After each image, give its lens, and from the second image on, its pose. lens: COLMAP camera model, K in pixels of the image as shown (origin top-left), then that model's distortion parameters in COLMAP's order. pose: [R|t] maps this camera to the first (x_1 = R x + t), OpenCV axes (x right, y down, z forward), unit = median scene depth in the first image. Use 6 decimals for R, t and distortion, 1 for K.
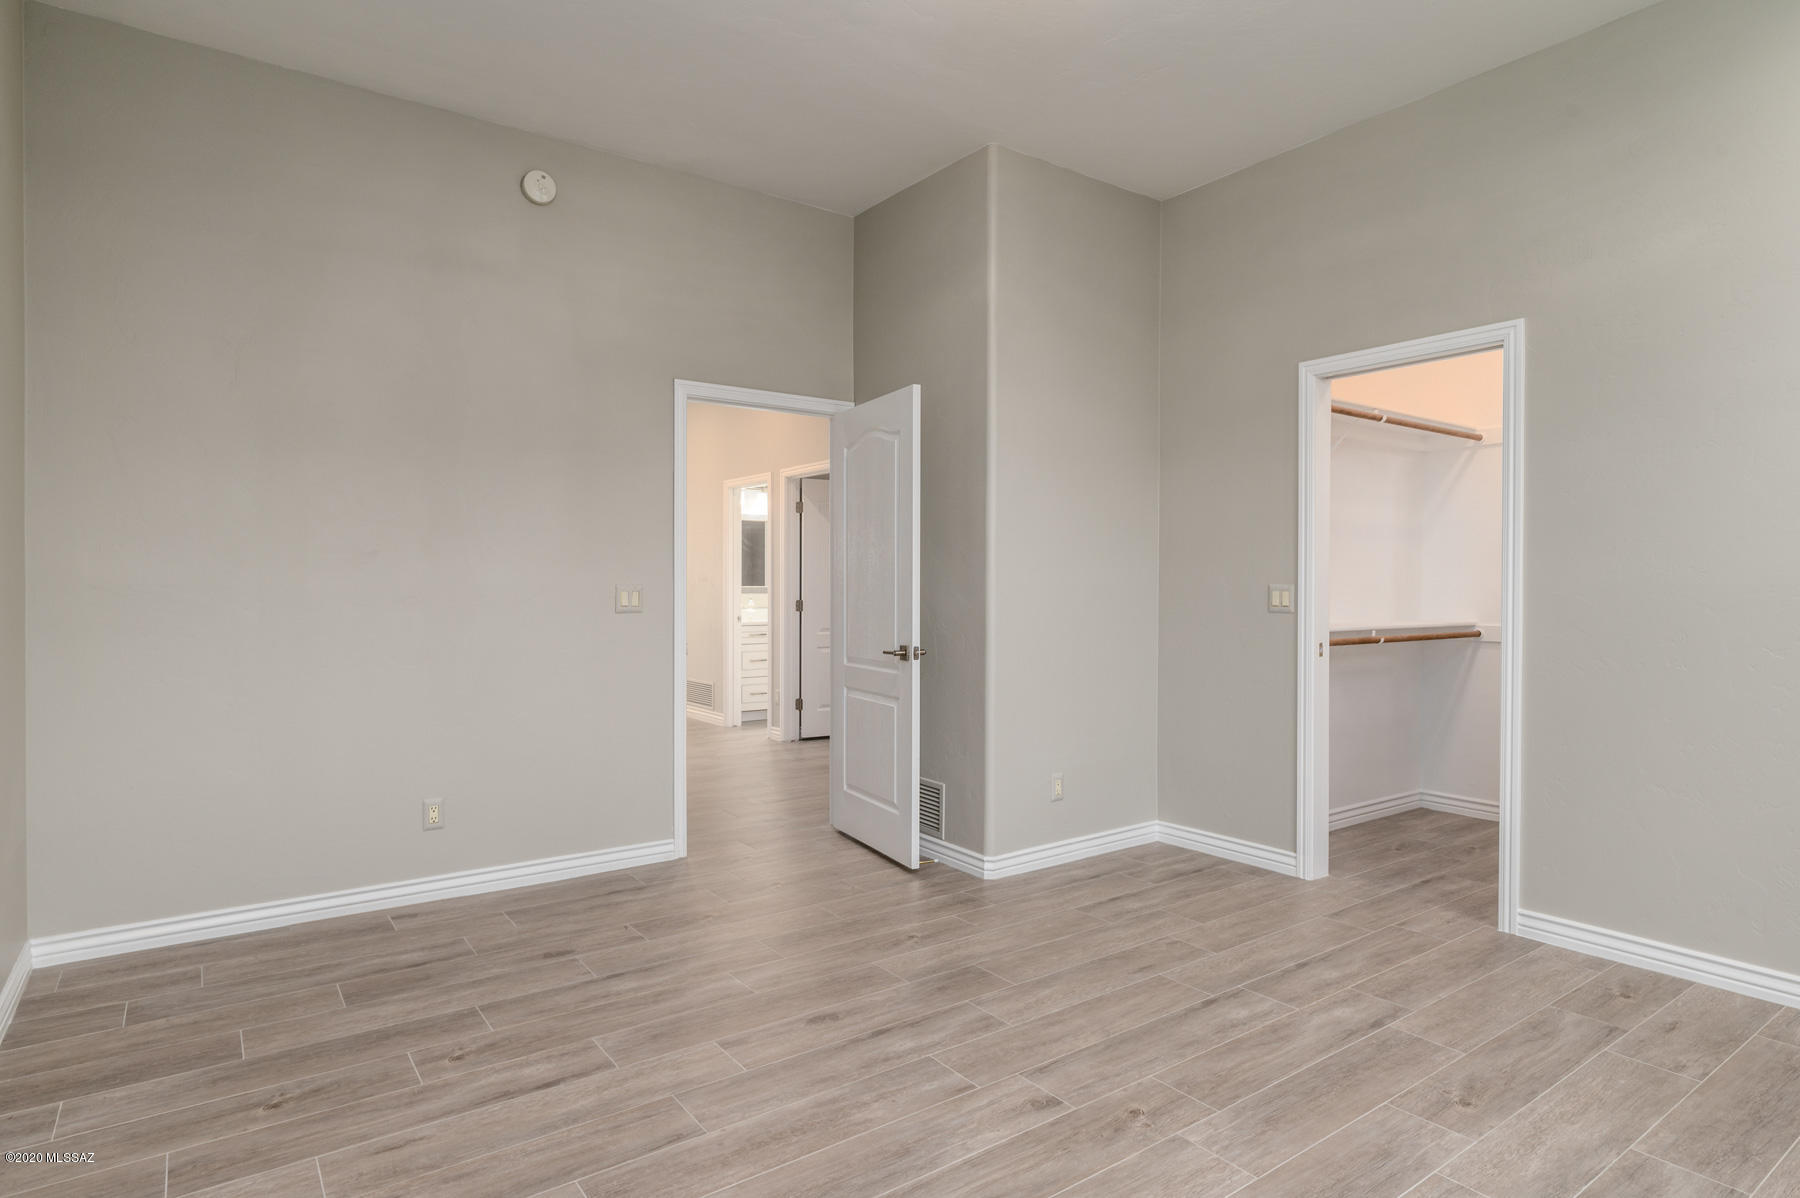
lens RADIAL K [[966.1, 0, 900.0], [0, 966.1, 599.0], [0, 0, 1]] dist [0.001208, 0.000828]
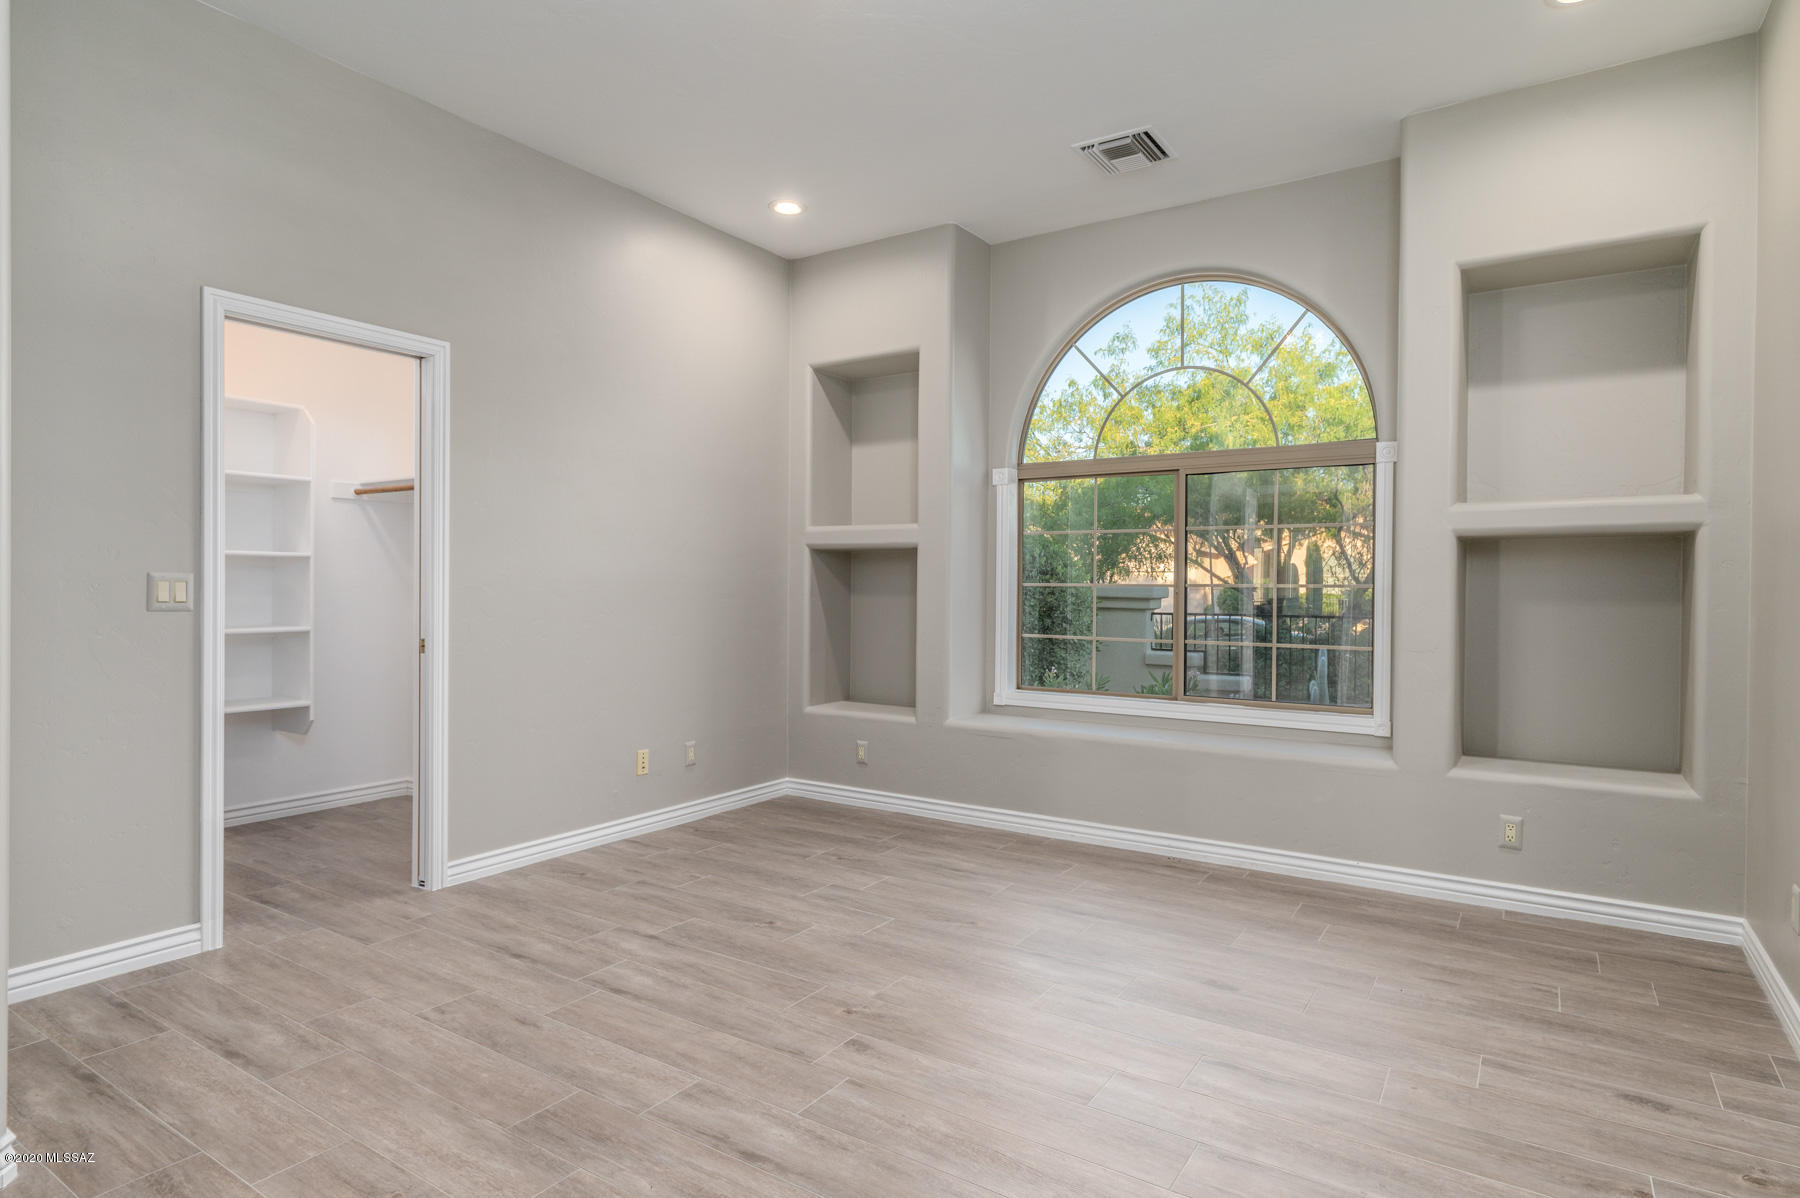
lens RADIAL K [[966.1, 0, 900.0], [0, 966.1, 599.0], [0, 0, 1]] dist [0.001208, 0.000828]
pose [[-0.344933, -0.015508, 0.938499, -0.660925], [0.002676, 0.999843, 0.017505, -0.008533], [-0.938624, 0.008549, -0.344837, 0.976871]]
